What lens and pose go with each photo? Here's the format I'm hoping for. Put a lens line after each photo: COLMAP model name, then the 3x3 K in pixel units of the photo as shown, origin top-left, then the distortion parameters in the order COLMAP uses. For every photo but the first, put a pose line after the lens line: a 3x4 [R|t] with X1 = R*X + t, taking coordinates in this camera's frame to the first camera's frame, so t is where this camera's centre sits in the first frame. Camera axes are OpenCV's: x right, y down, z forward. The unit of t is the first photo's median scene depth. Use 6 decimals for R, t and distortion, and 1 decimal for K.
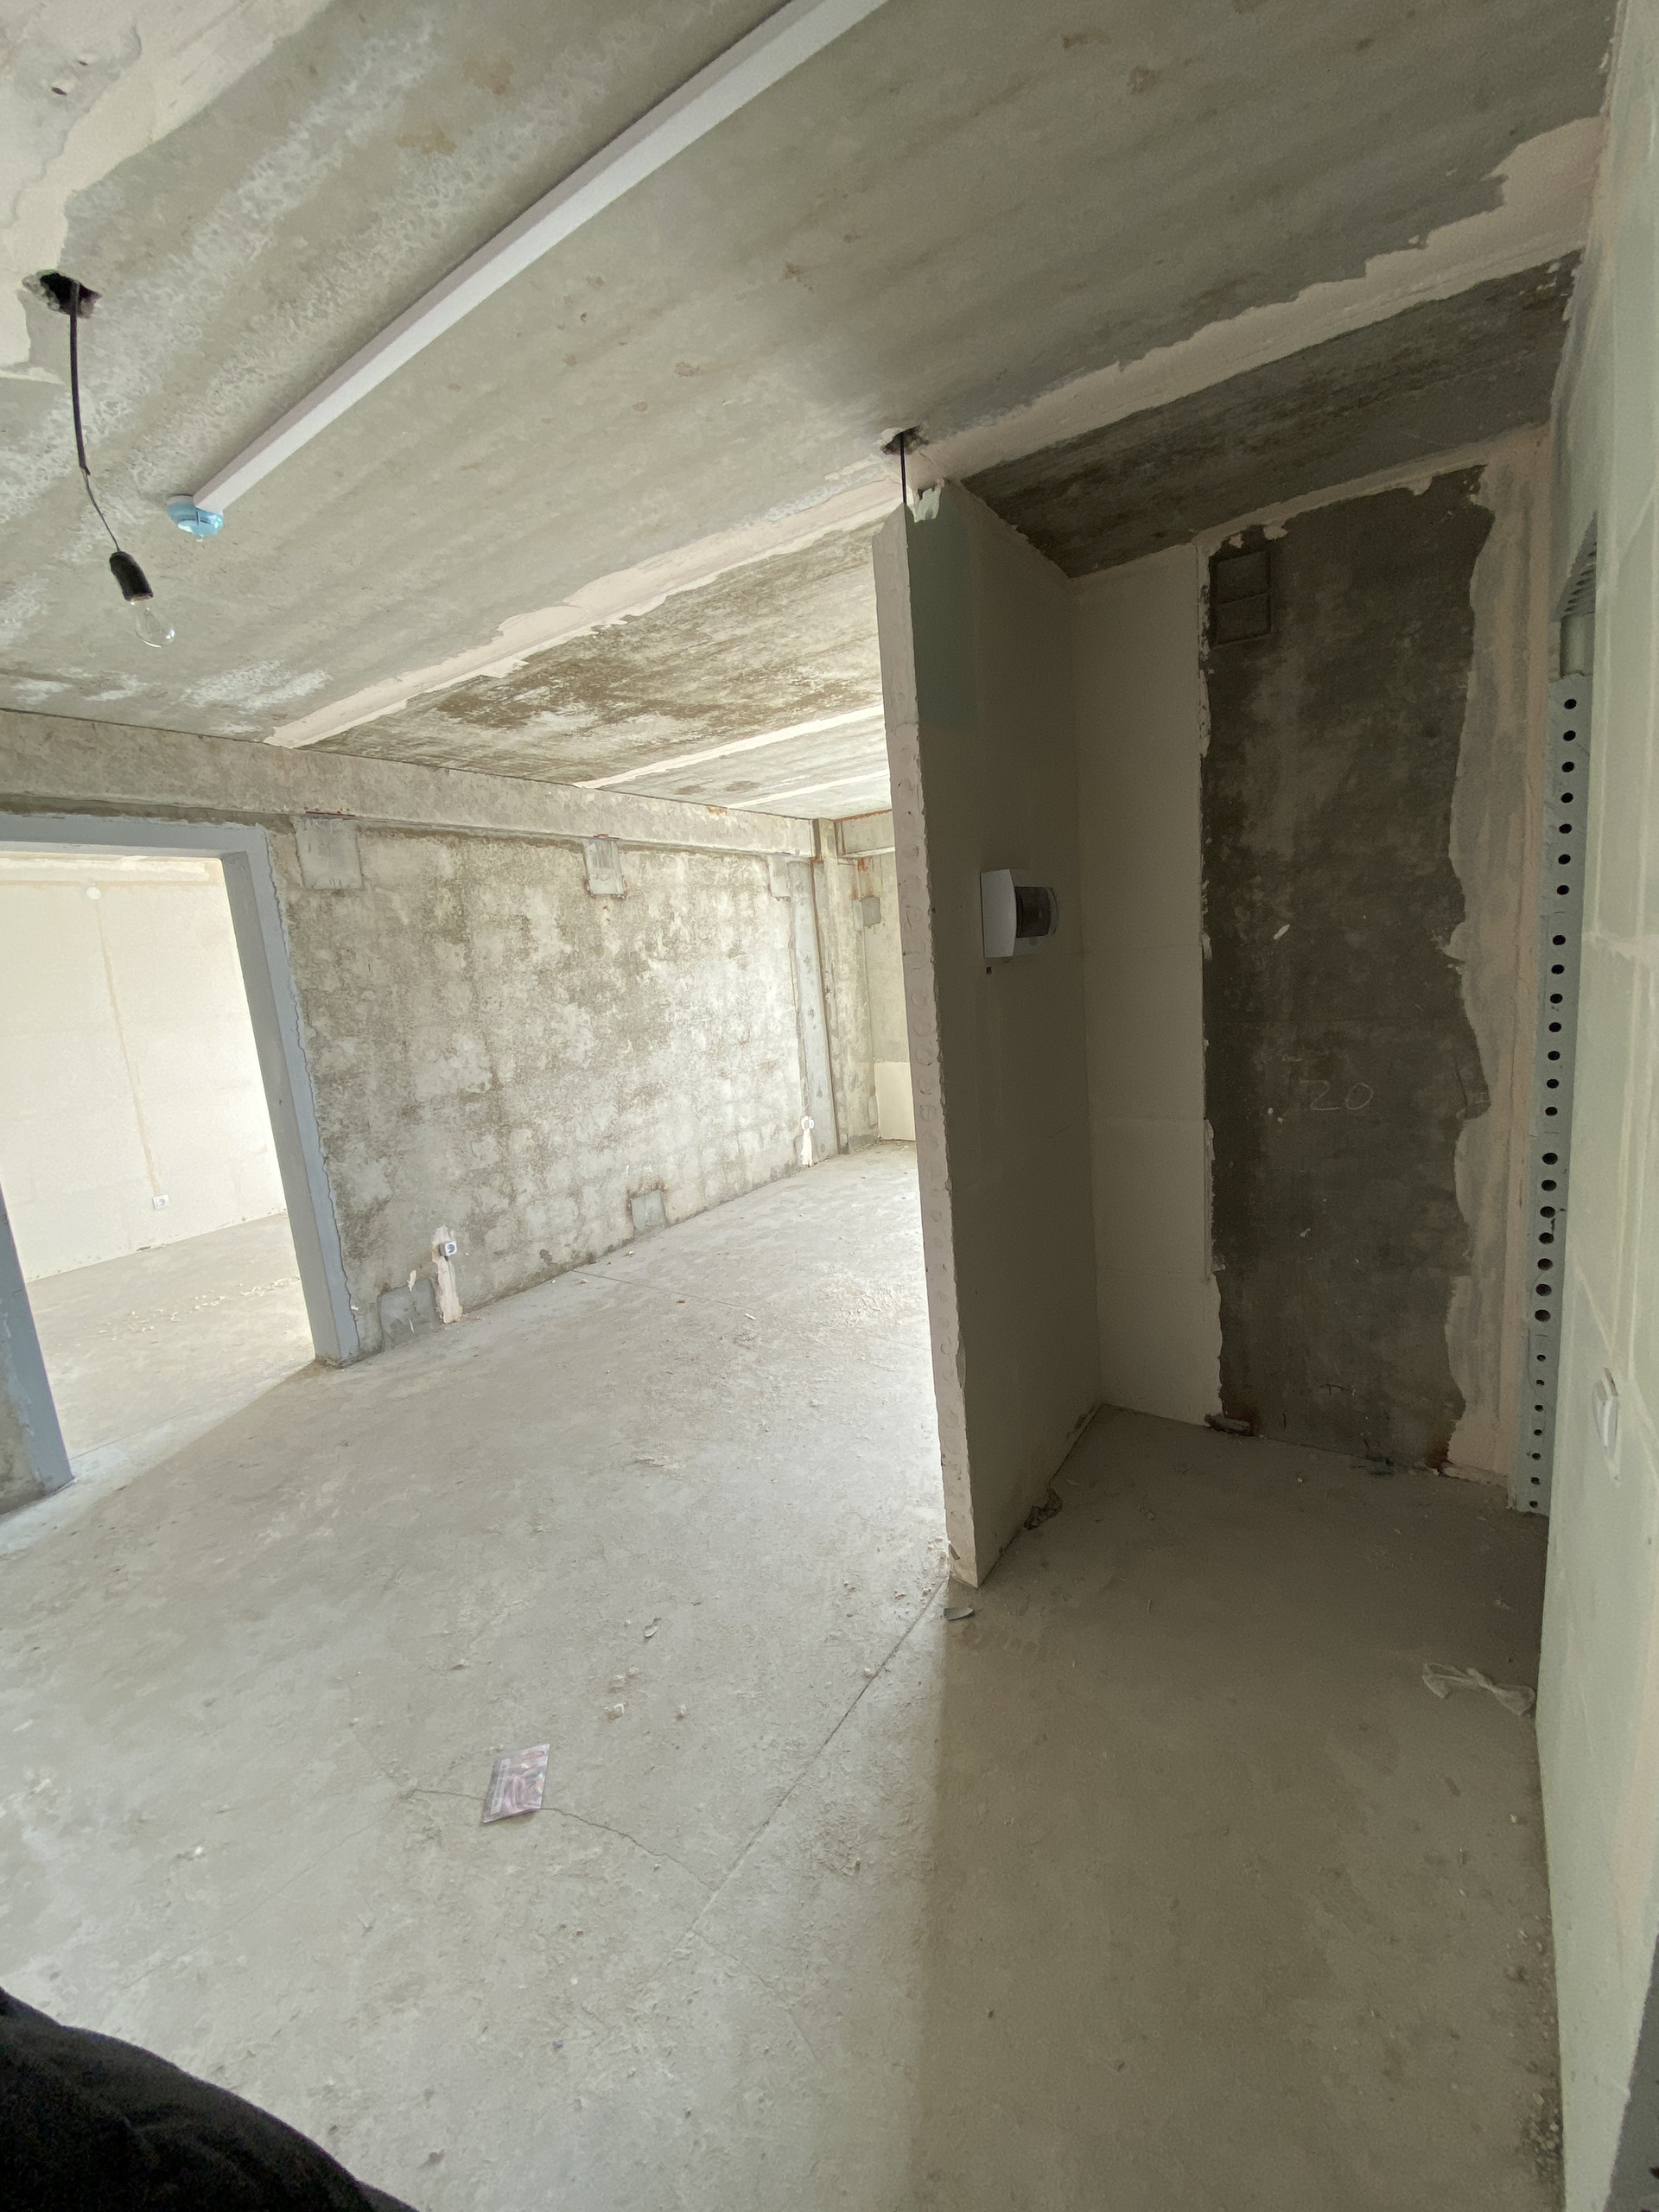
lens RADIAL K [[890.9, 0, 842.9], [0, 890.9, 1115.3], [0, 0, 1]] dist [0.004565, -0.008448]
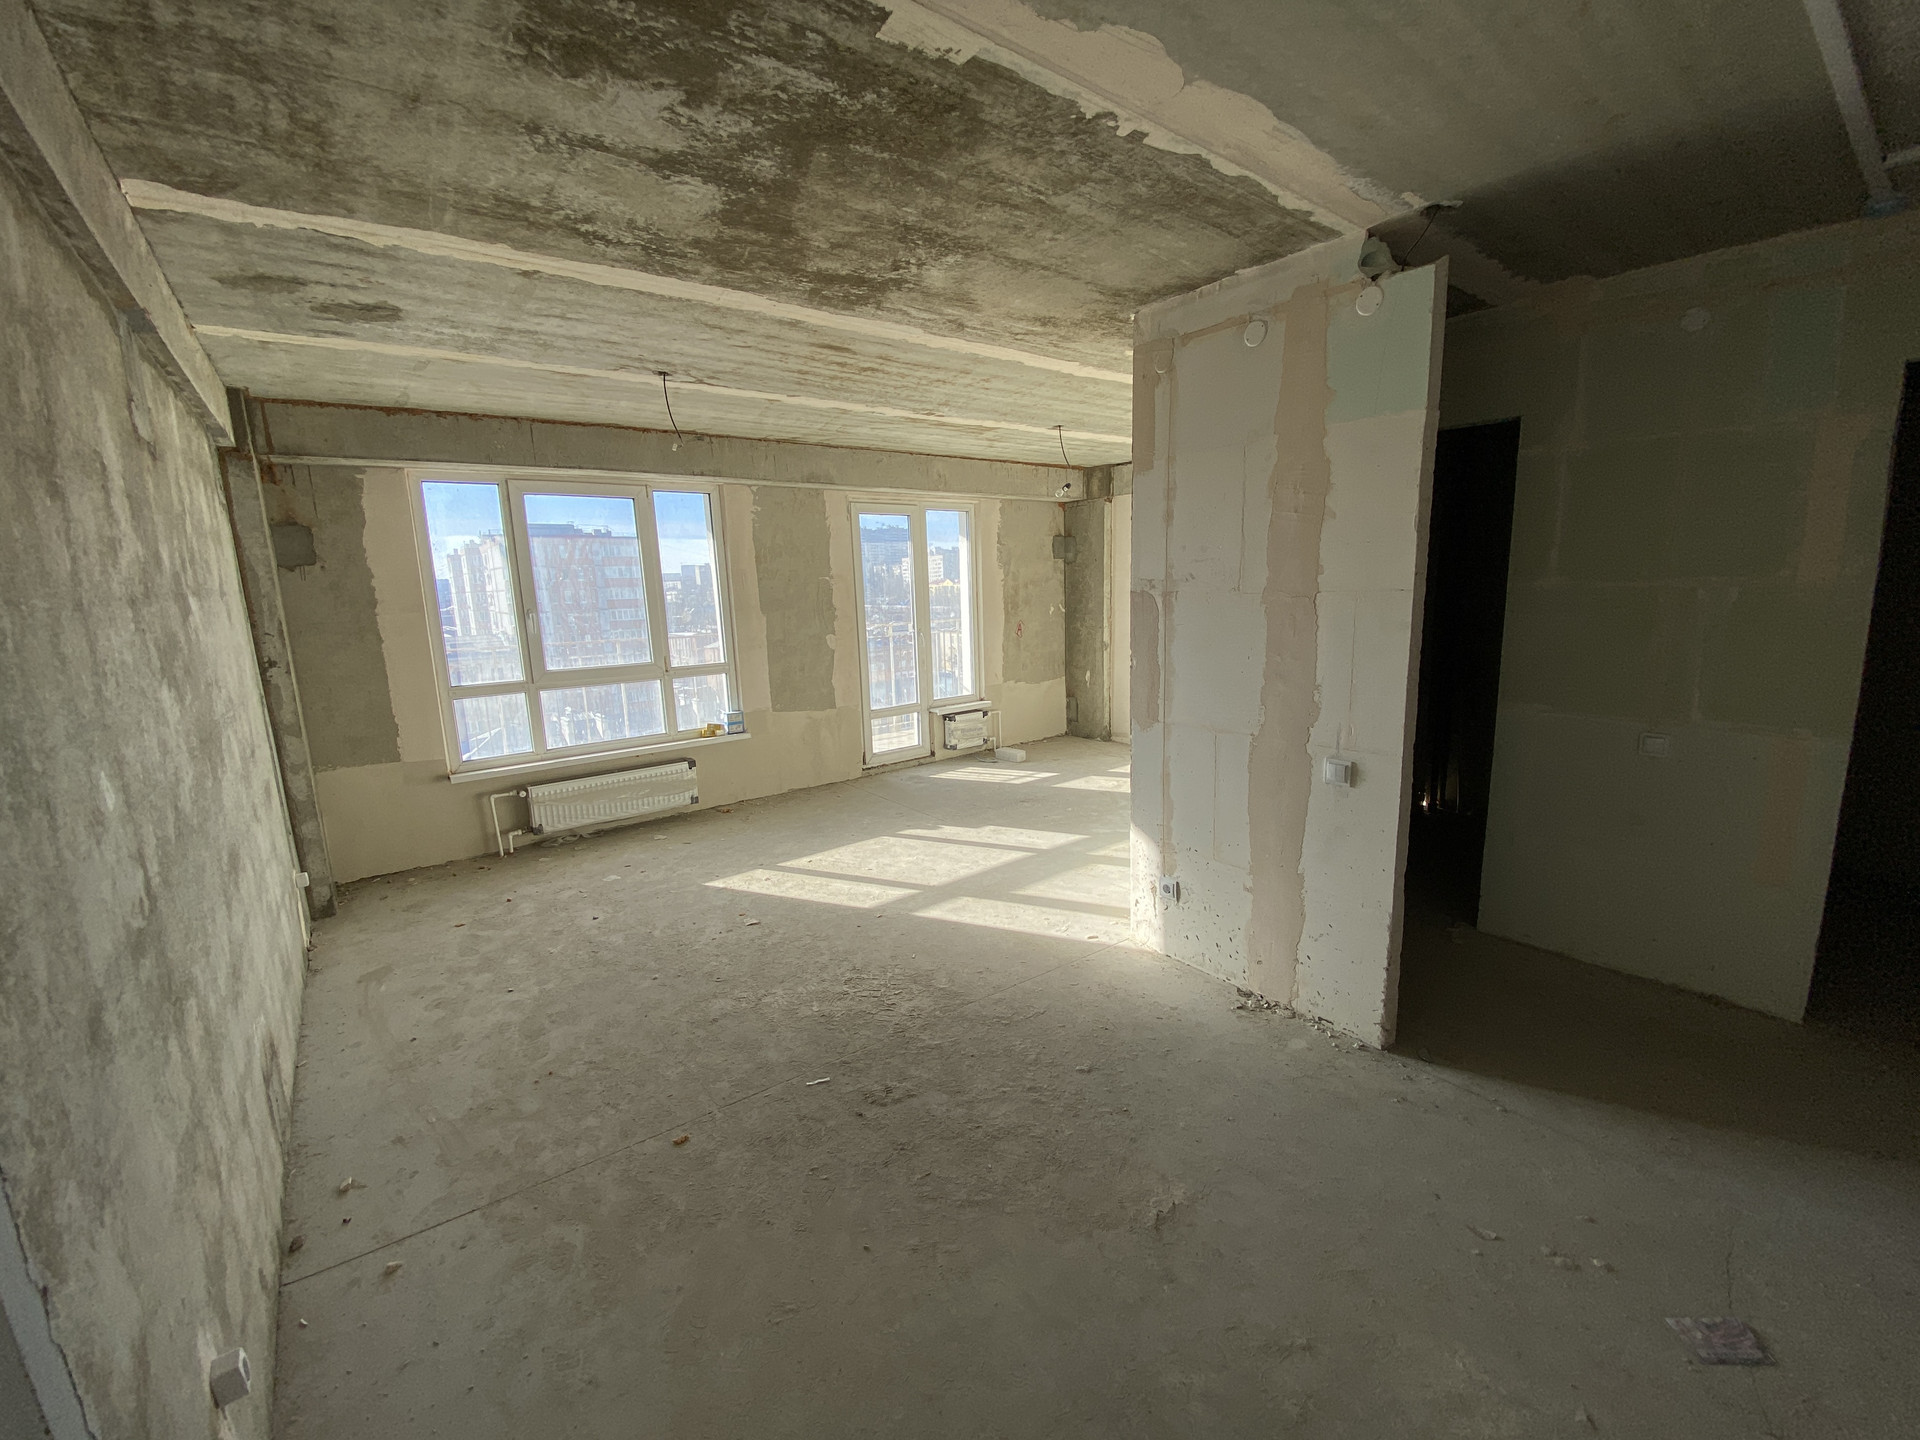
lens RADIAL K [[773.3, 0, 970.1], [0, 773.3, 718.7], [0, 0, 1]] dist [0.004565, -0.008448]
pose [[0.325674, -0.093743, 0.940823, -0.650471], [0.177767, 0.983397, 0.036450, -0.066257], [-0.928620, 0.155377, 0.336932, 0.652936]]
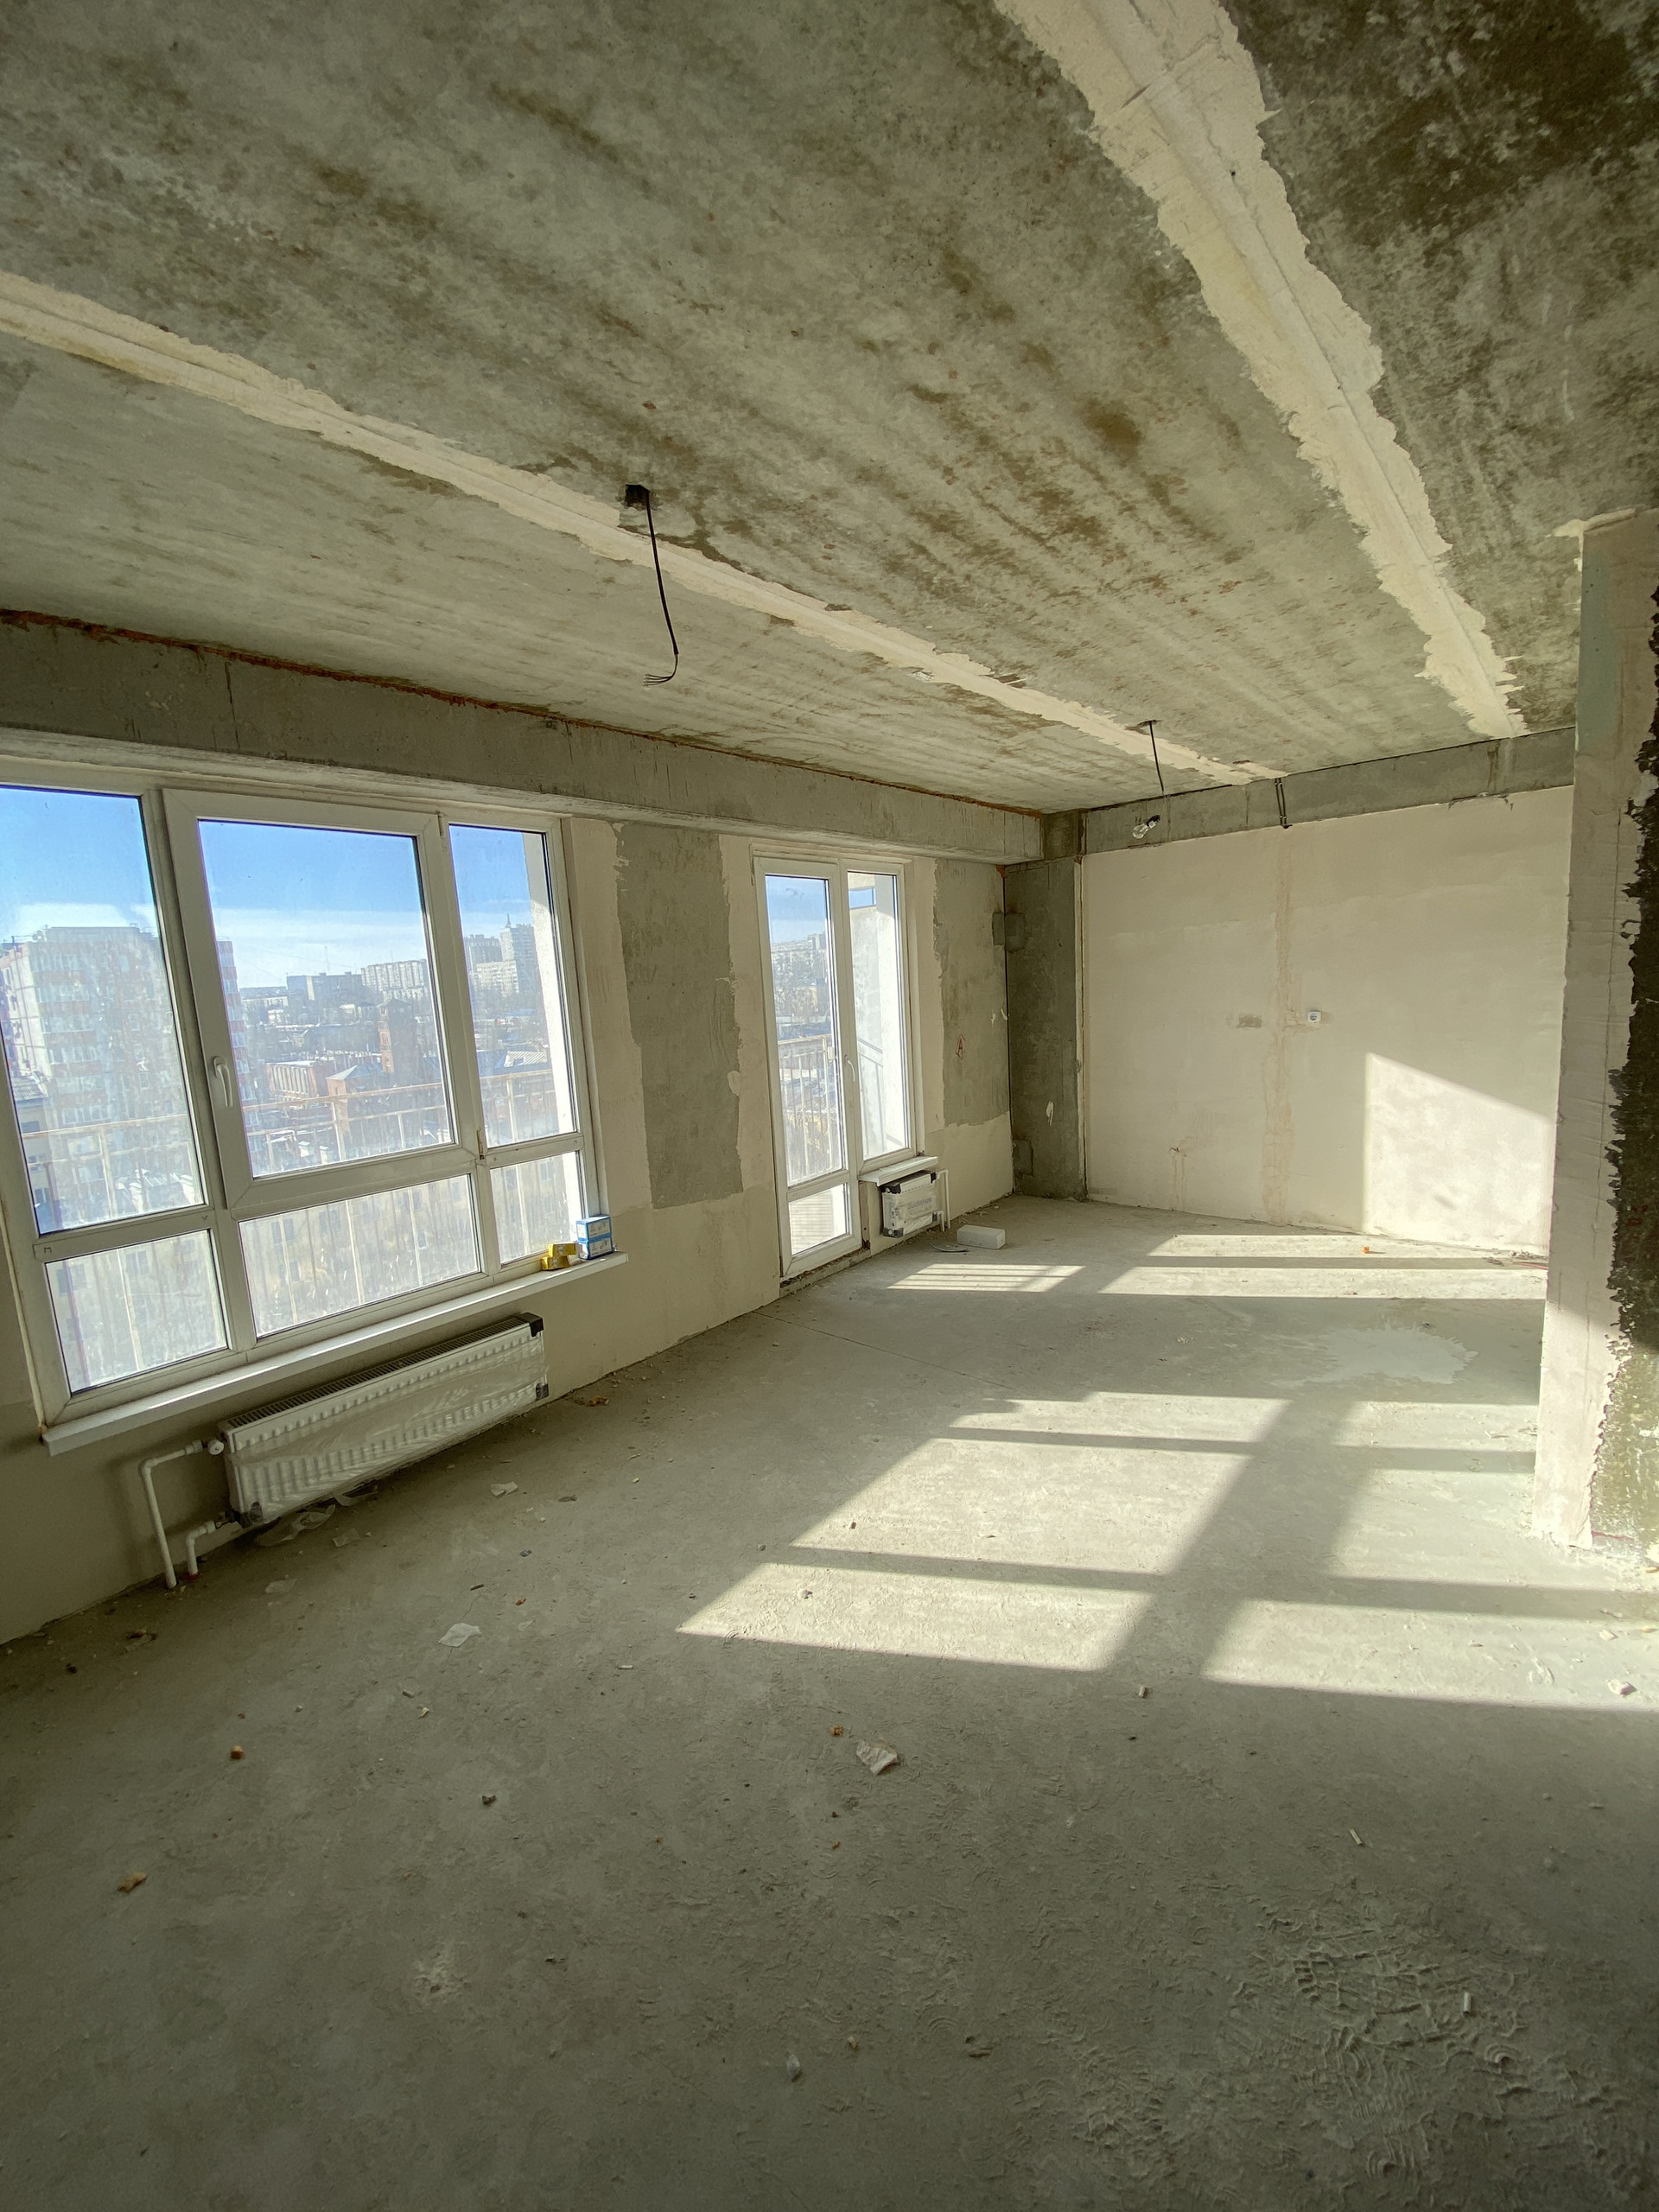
lens RADIAL K [[890.9, 0, 831.9], [0, 890.9, 1099.8], [0, 0, 1]] dist [0.004565, -0.008448]
pose [[0.143385, -0.063127, 0.987652, -0.313515], [0.226107, 0.973658, 0.029407, -0.198477], [-0.963492, 0.219099, 0.153881, 1.140810]]
